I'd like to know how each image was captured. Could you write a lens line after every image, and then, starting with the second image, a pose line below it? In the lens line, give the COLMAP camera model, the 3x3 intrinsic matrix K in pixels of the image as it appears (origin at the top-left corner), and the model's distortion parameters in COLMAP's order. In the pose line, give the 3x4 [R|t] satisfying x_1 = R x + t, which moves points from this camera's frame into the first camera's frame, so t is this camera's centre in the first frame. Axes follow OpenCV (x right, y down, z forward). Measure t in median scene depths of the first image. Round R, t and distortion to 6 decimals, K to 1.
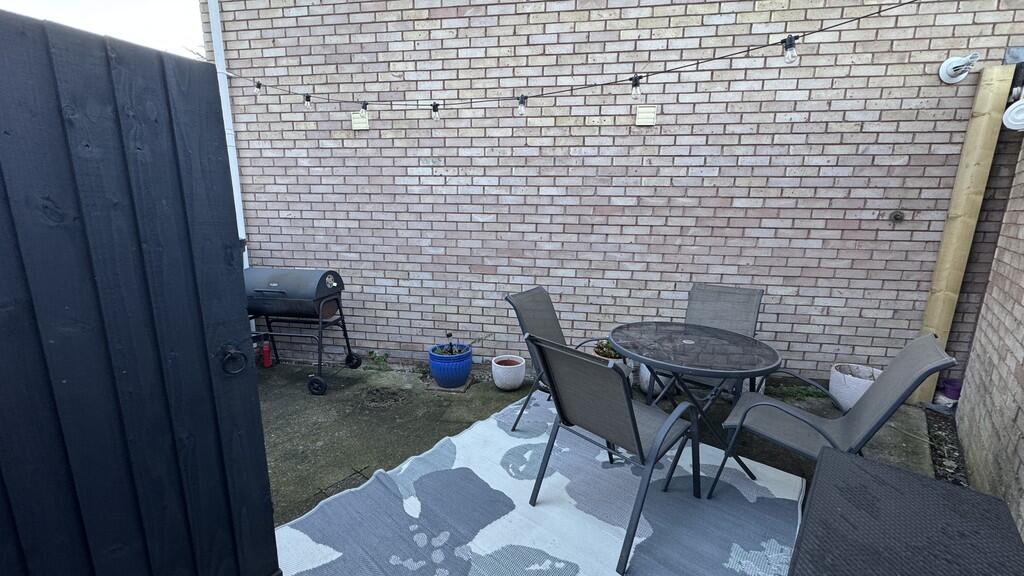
lens RADIAL K [[406.0, 0, 513.0], [0, 406.0, 288.4], [0, 0, 1]] dist [-0.006378, 0.001250]
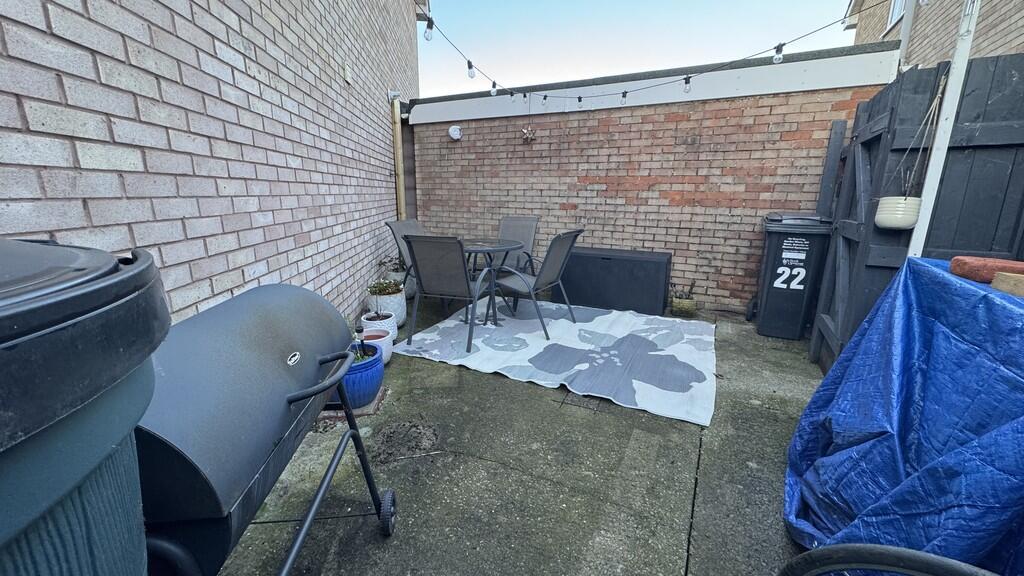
lens RADIAL K [[406.0, 0, 513.9], [0, 406.0, 288.1], [0, 0, 1]] dist [-0.006378, 0.001250]
pose [[-0.271520, -0.237777, 0.932598, -0.903490], [0.166817, 0.942707, 0.288922, -0.117133], [-0.947866, 0.234021, -0.216298, 0.906473]]
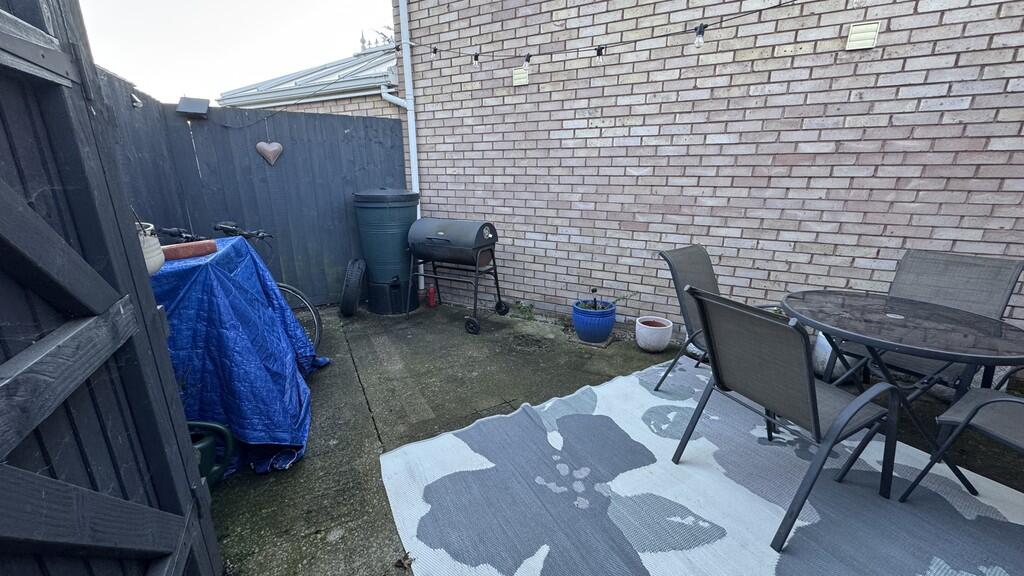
lens RADIAL K [[406.0, 0, 510.6], [0, 406.0, 288.2], [0, 0, 1]] dist [-0.006378, 0.001250]
pose [[0.941911, 0.078598, -0.326537, -0.025183], [-0.050748, 0.994375, 0.092964, 0.027842], [0.332007, -0.070992, 0.940602, -0.013474]]
